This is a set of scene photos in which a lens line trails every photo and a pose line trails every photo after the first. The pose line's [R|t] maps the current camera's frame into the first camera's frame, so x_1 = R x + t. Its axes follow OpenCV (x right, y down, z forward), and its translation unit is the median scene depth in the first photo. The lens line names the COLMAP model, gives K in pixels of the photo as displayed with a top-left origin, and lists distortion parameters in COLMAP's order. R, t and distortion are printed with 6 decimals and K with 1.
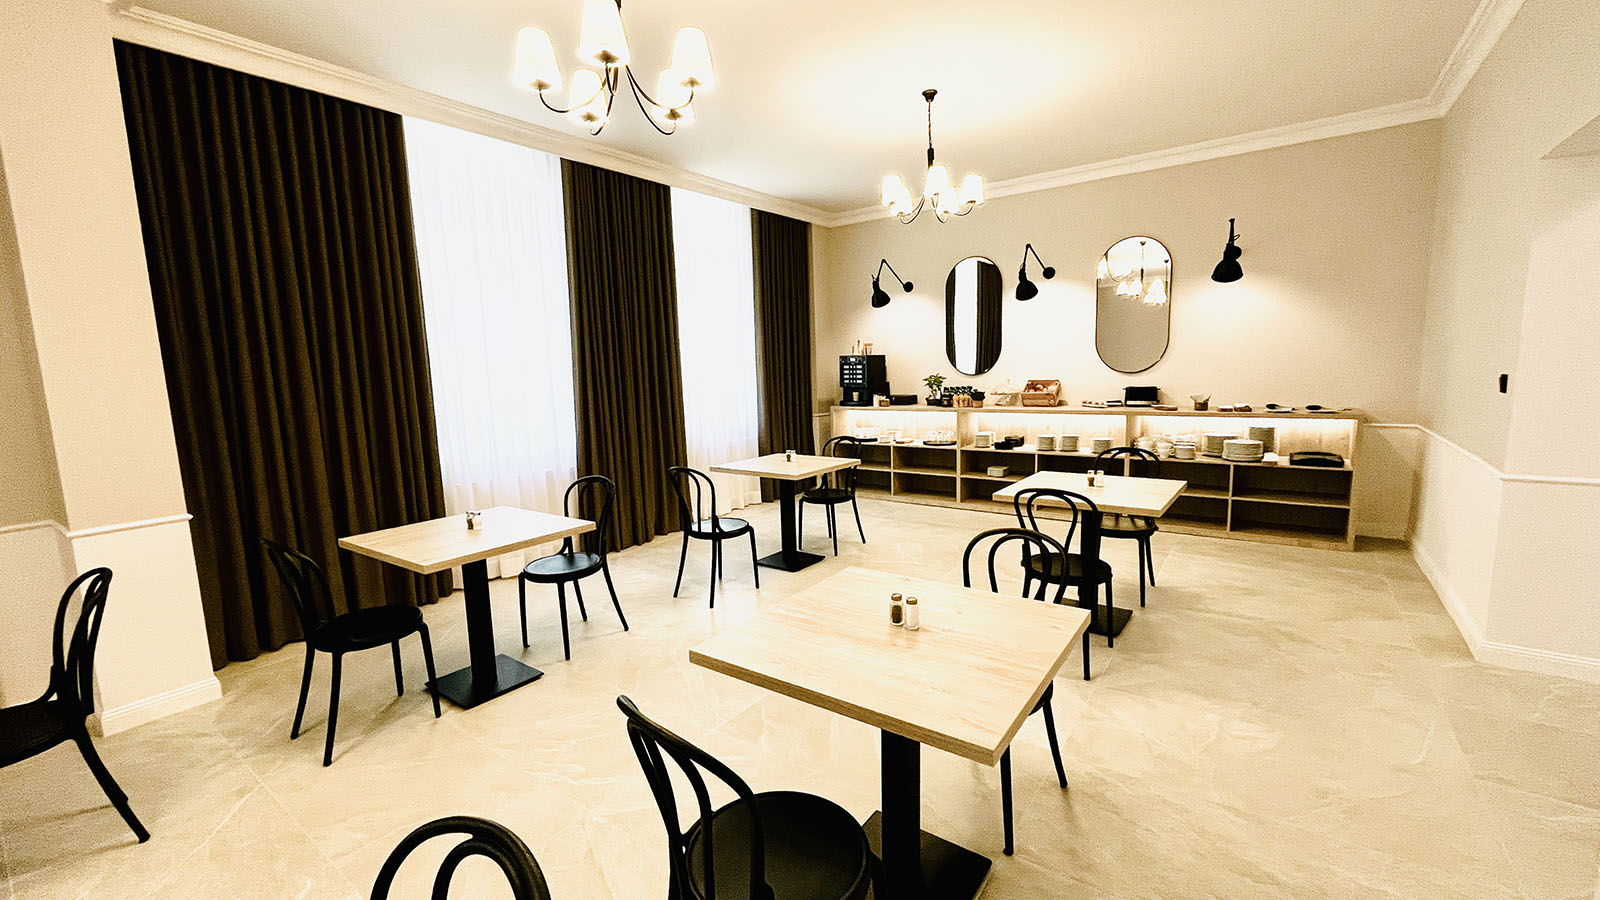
lens RADIAL K [[657.5, 0, 798.2], [0, 657.5, 454.3], [0, 0, 1]] dist [-0.000384, -0.000207]
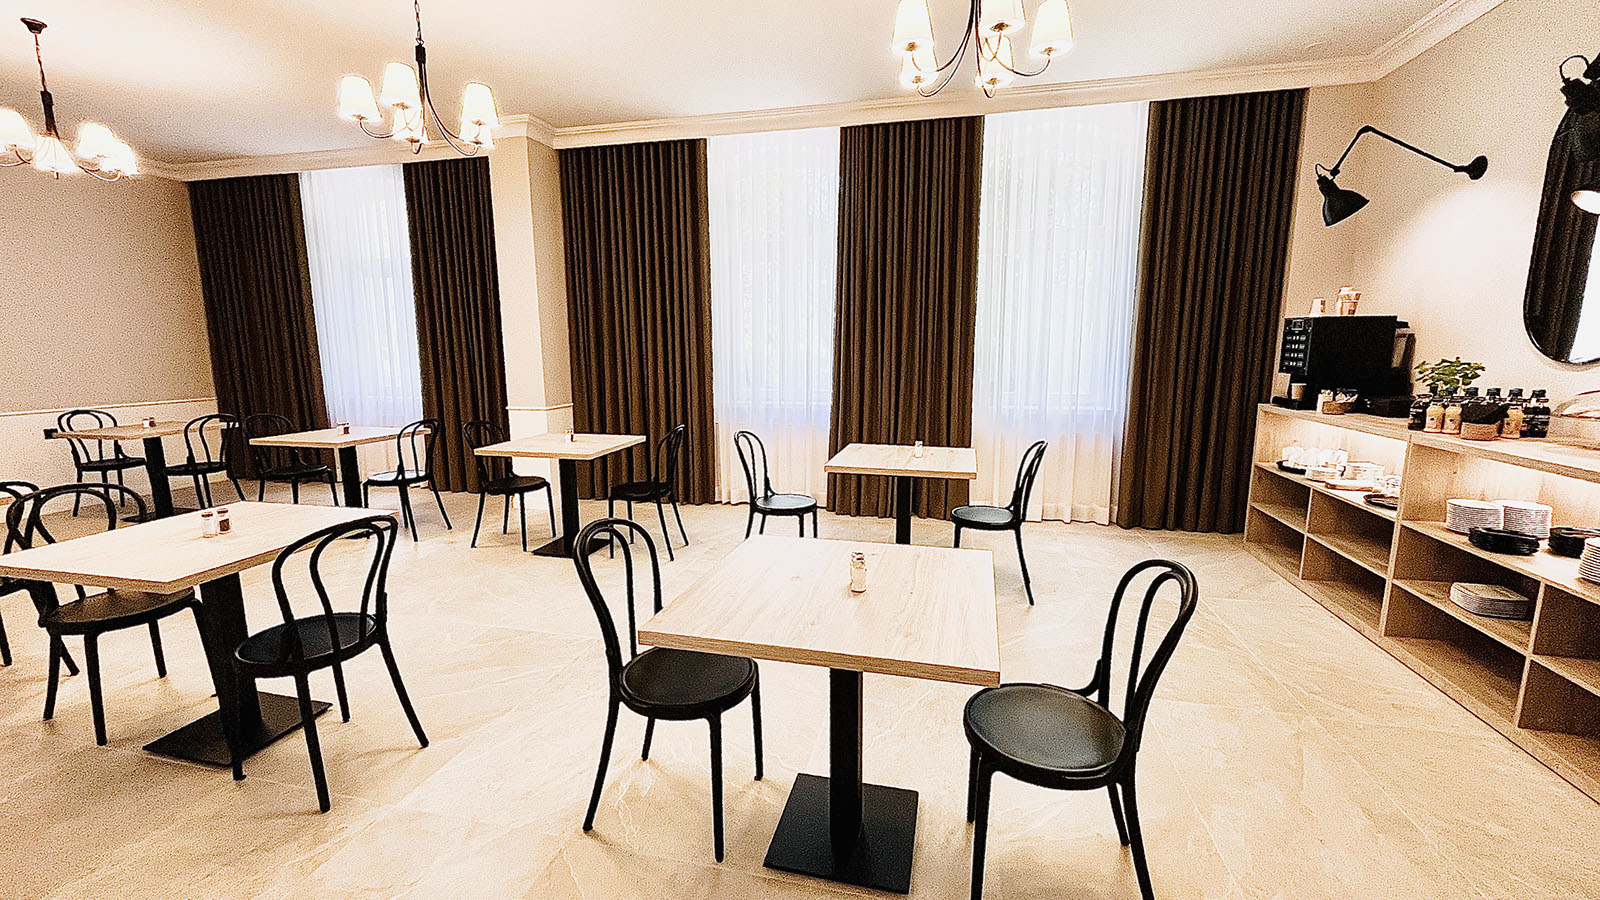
lens RADIAL K [[657.5, 0, 798.2], [0, 657.5, 454.3], [0, 0, 1]] dist [-0.000384, -0.000207]
pose [[0.389414, 0.181314, -0.903041, 0.524303], [-0.128286, 0.981554, 0.141758, -0.071266], [0.912085, 0.060645, 0.405490, 0.460273]]
